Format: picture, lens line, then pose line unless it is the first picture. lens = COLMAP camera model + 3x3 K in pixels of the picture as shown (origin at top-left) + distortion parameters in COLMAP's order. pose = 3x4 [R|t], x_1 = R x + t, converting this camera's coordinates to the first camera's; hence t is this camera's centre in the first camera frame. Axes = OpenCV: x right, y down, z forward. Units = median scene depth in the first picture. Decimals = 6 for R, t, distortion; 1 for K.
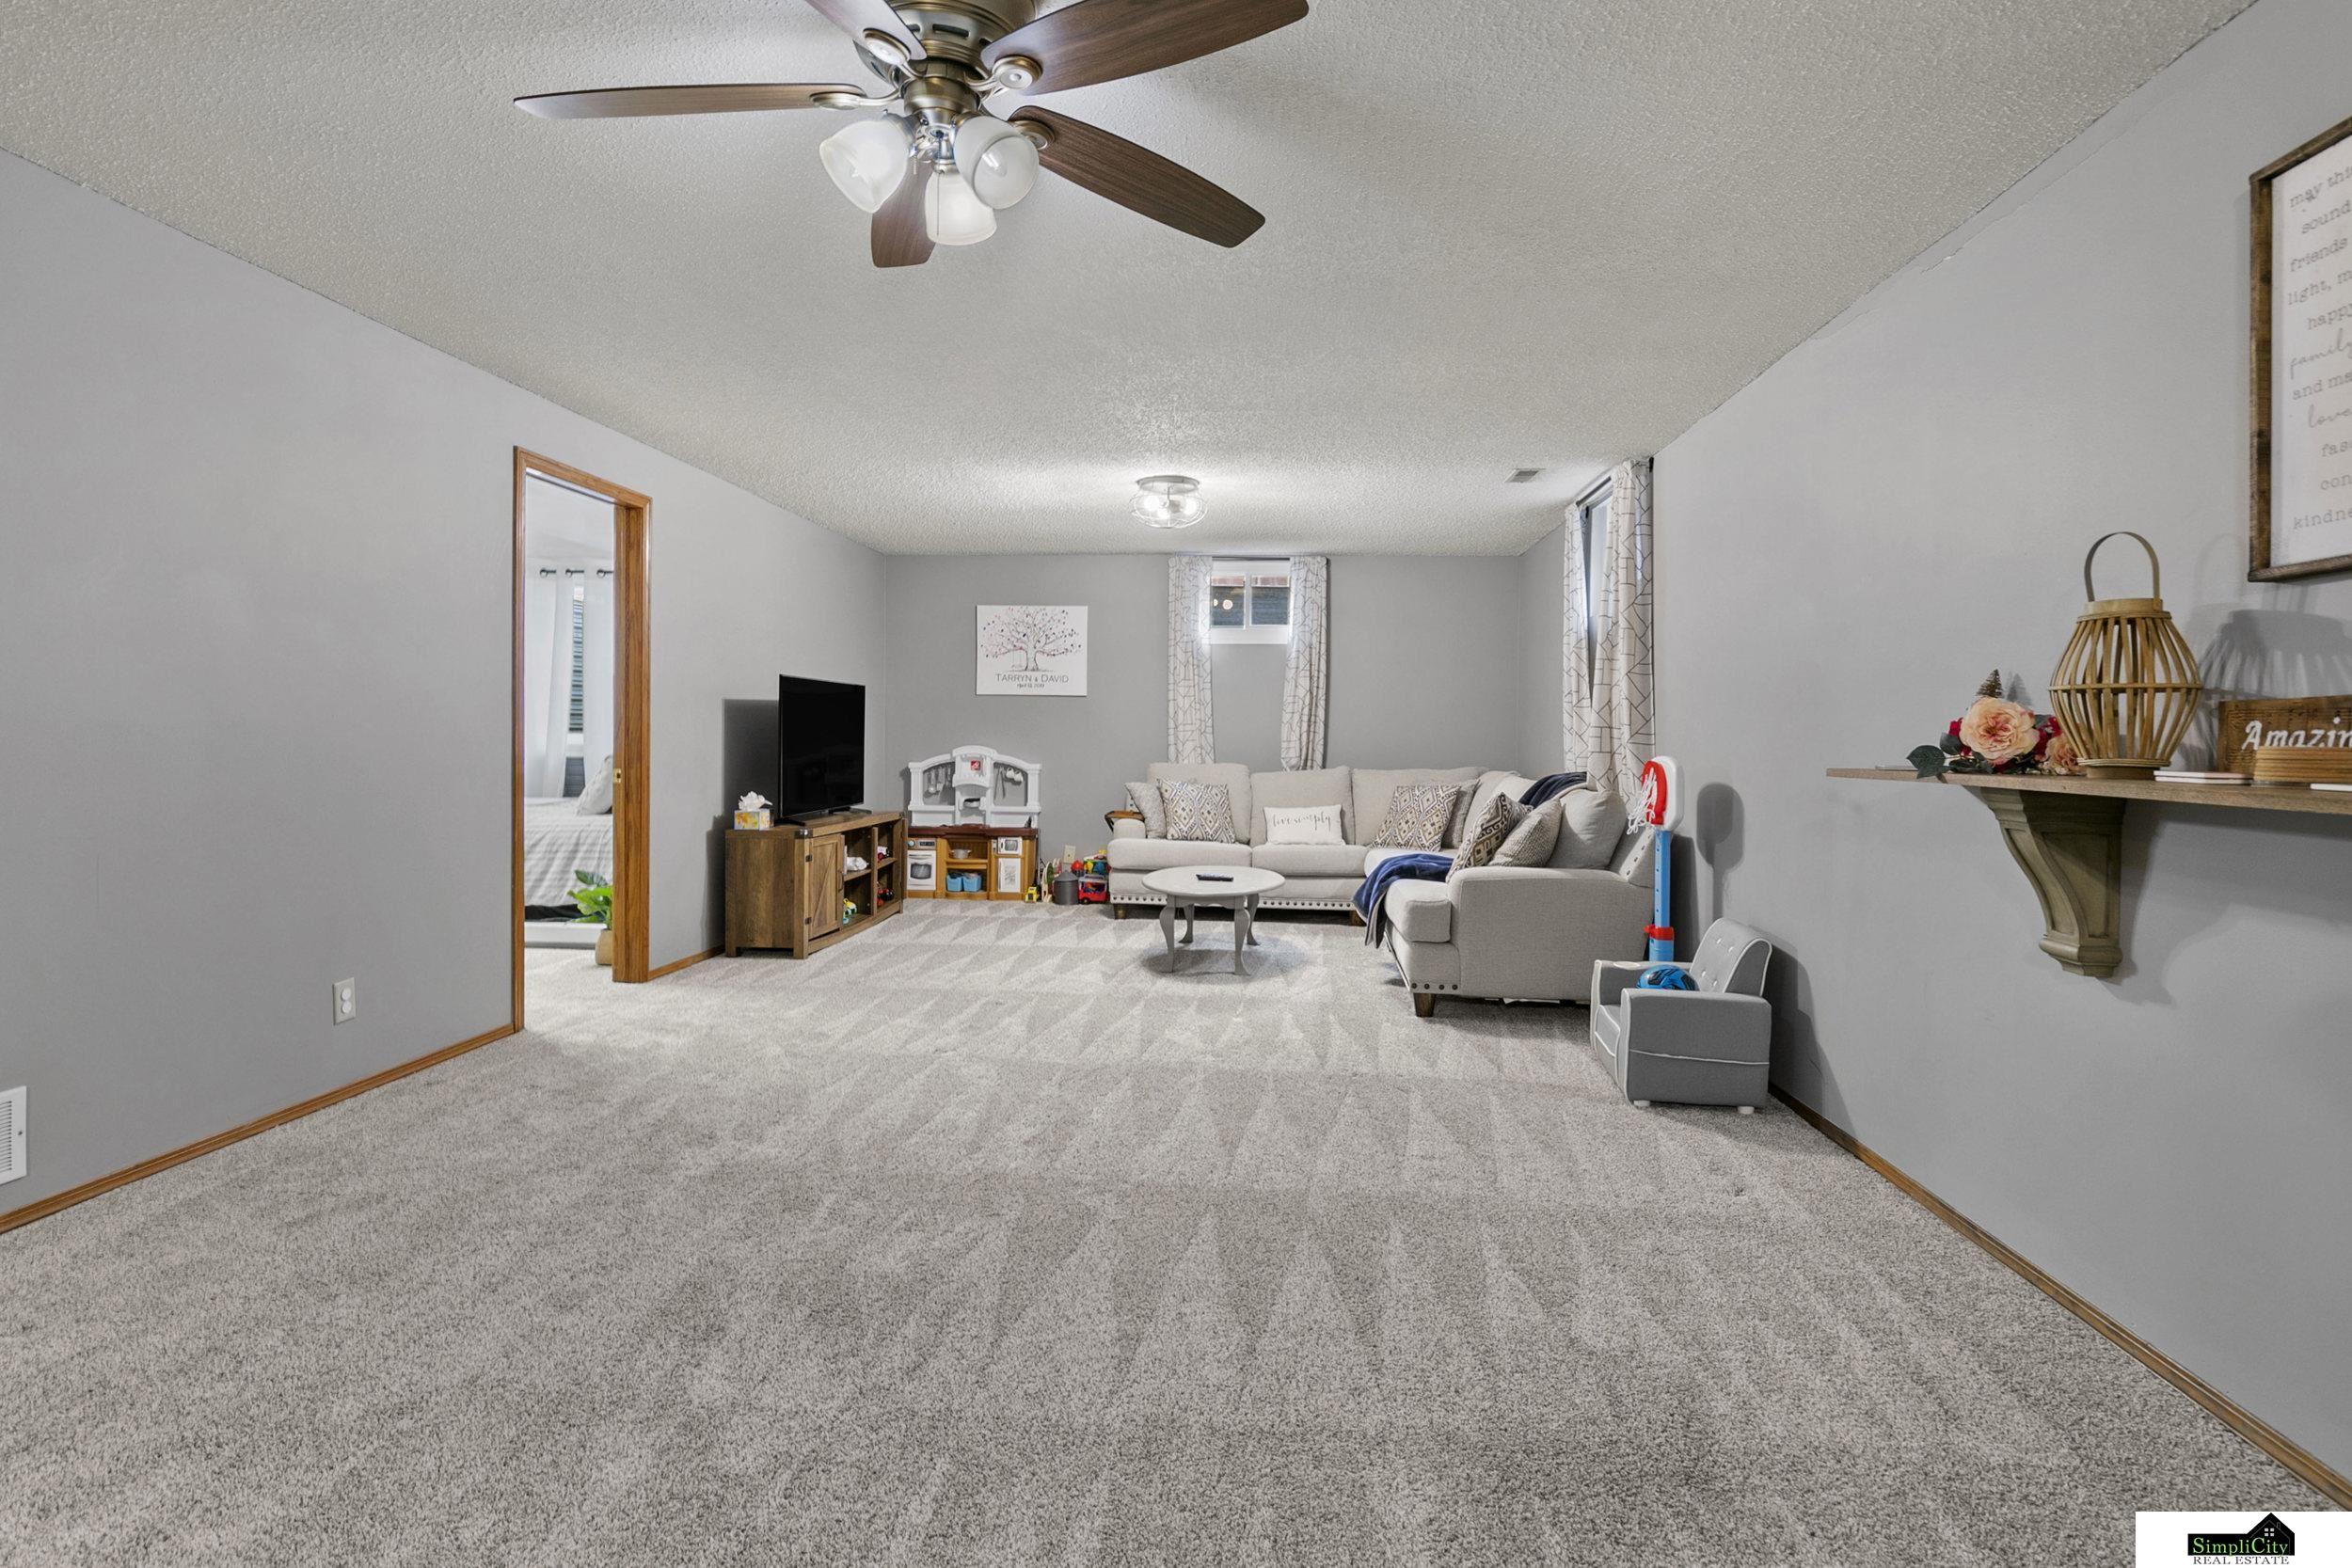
lens RADIAL K [[1116.4, 0, 1176.0], [0, 1116.4, 784.0], [0, 0, 1]] dist [0.002124, 0.000169]
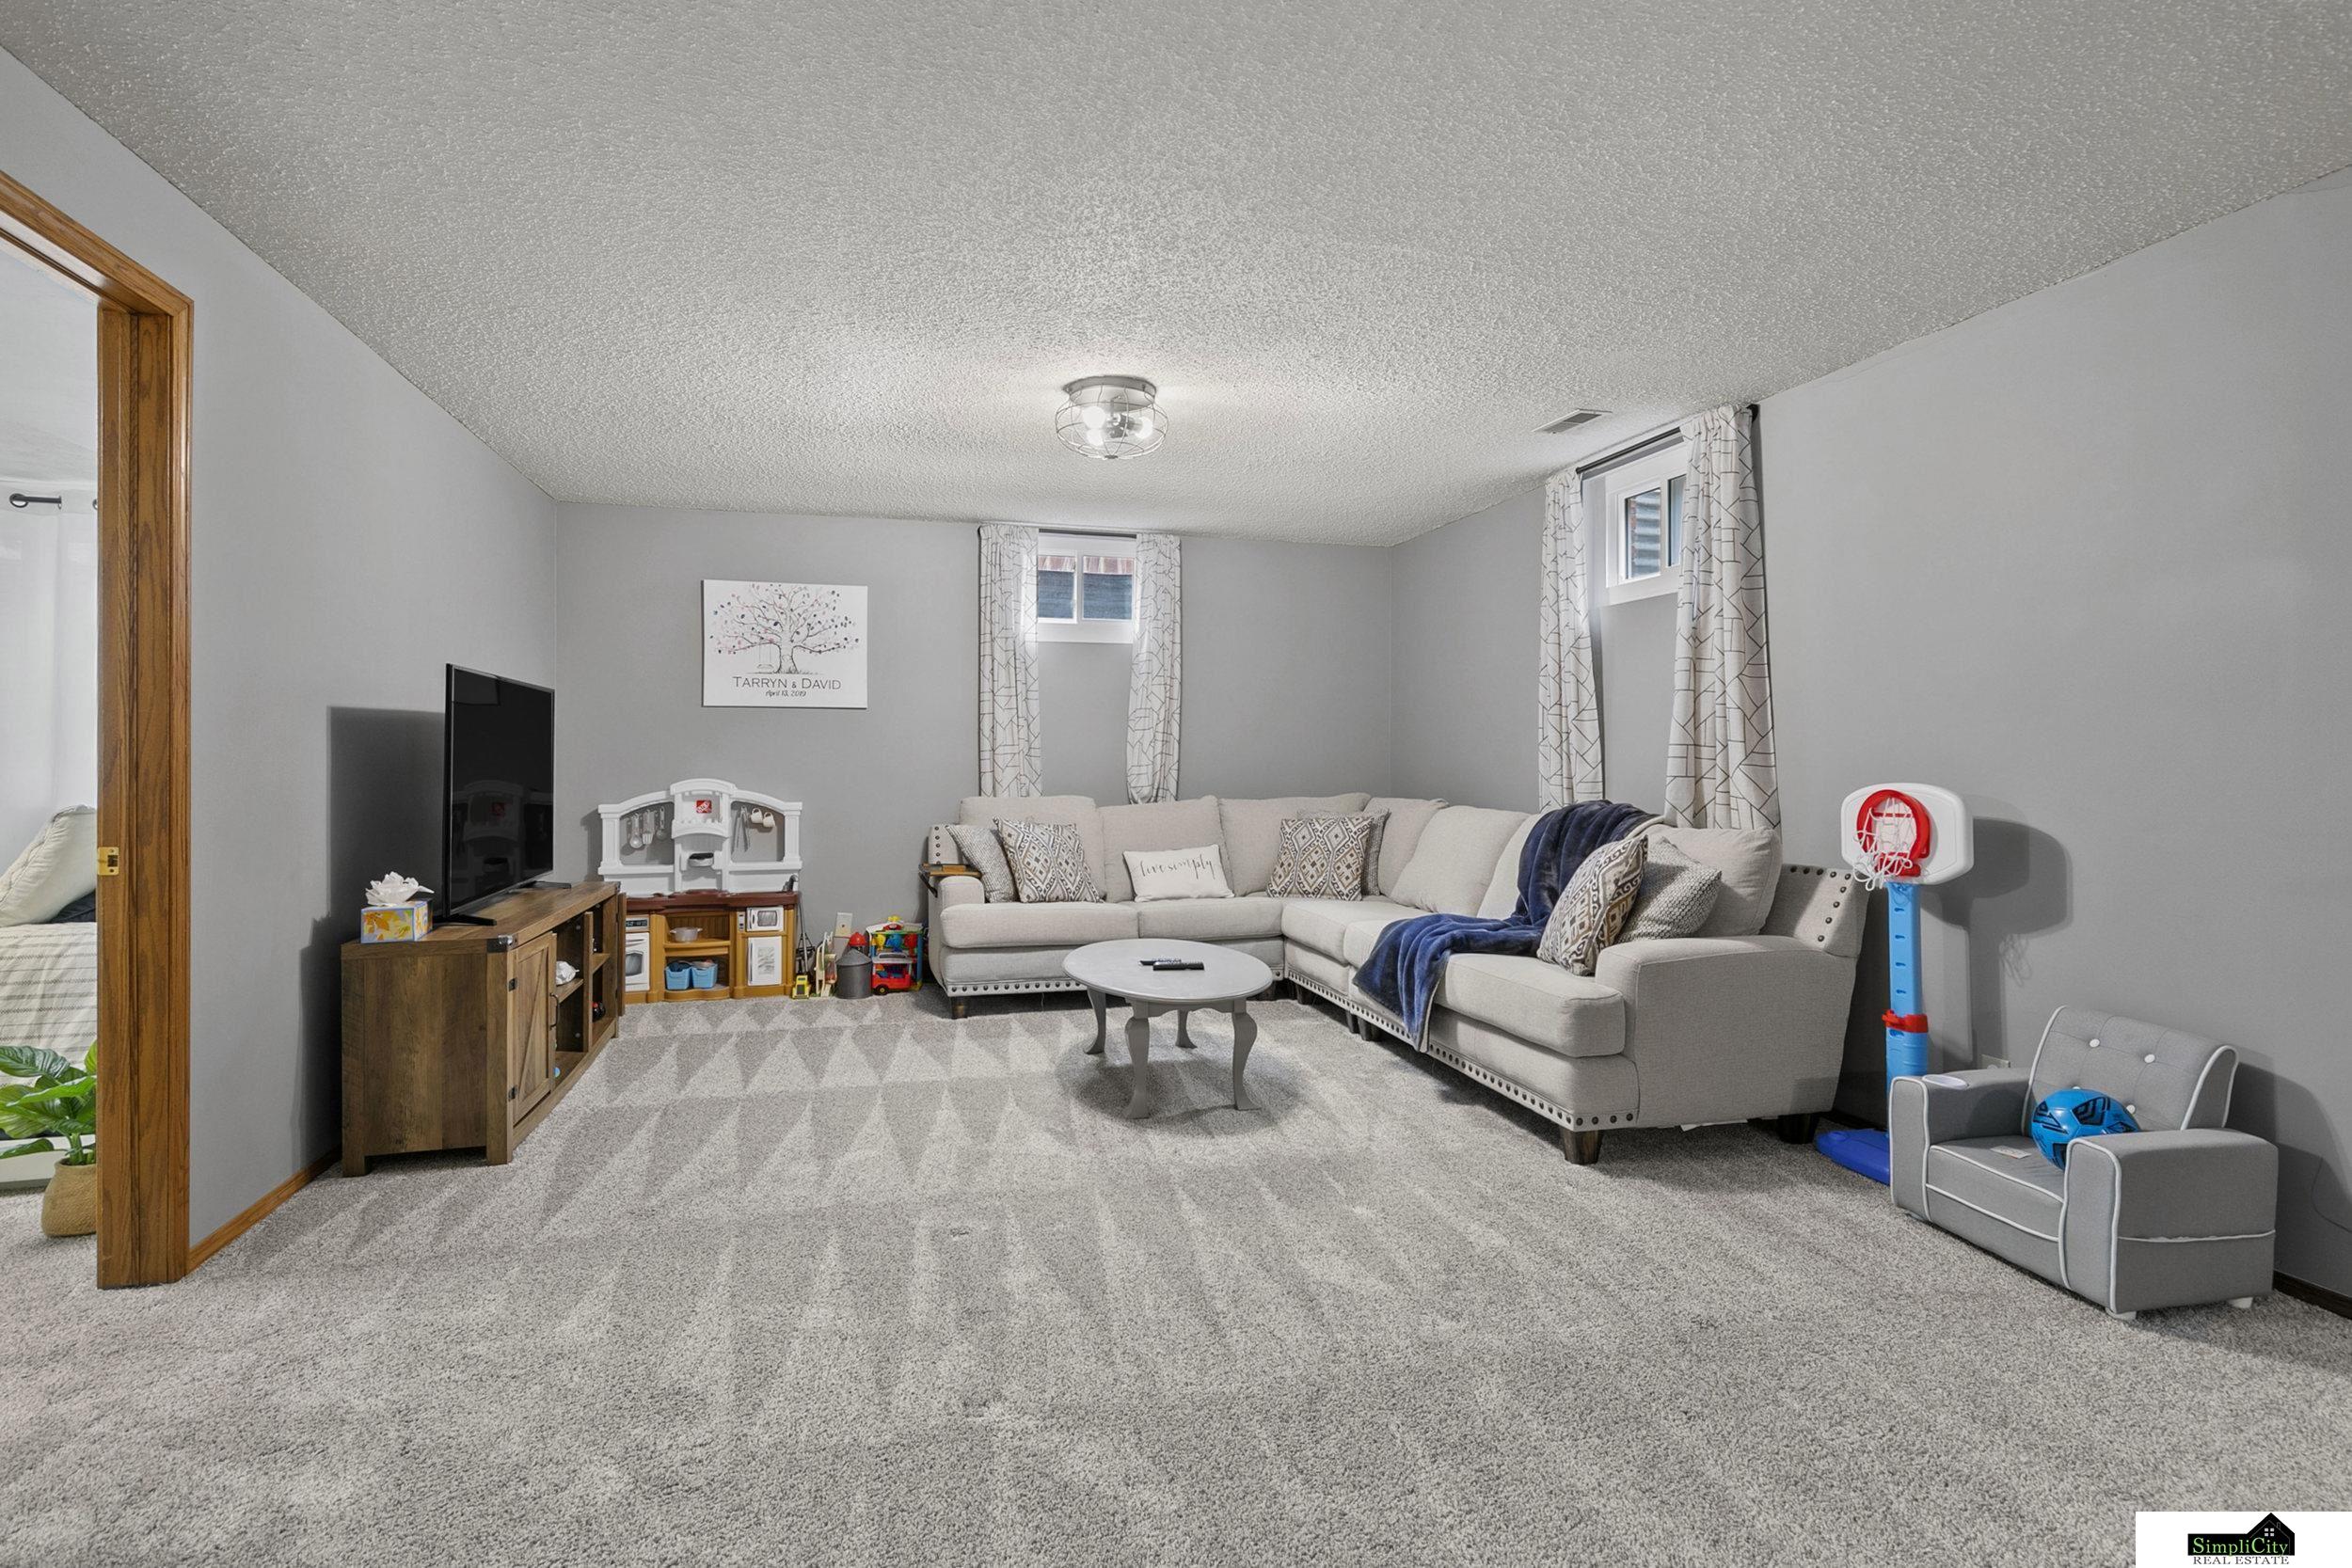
lens RADIAL K [[1128.2, 0, 1176.0], [0, 1128.2, 784.0], [0, 0, 1]] dist [0.002633, -0.001353]
pose [[0.942158, -0.019501, 0.334603, -0.143212], [0.025454, 0.999586, -0.013414, -0.014269], [-0.334203, 0.021155, 0.942264, 0.240940]]
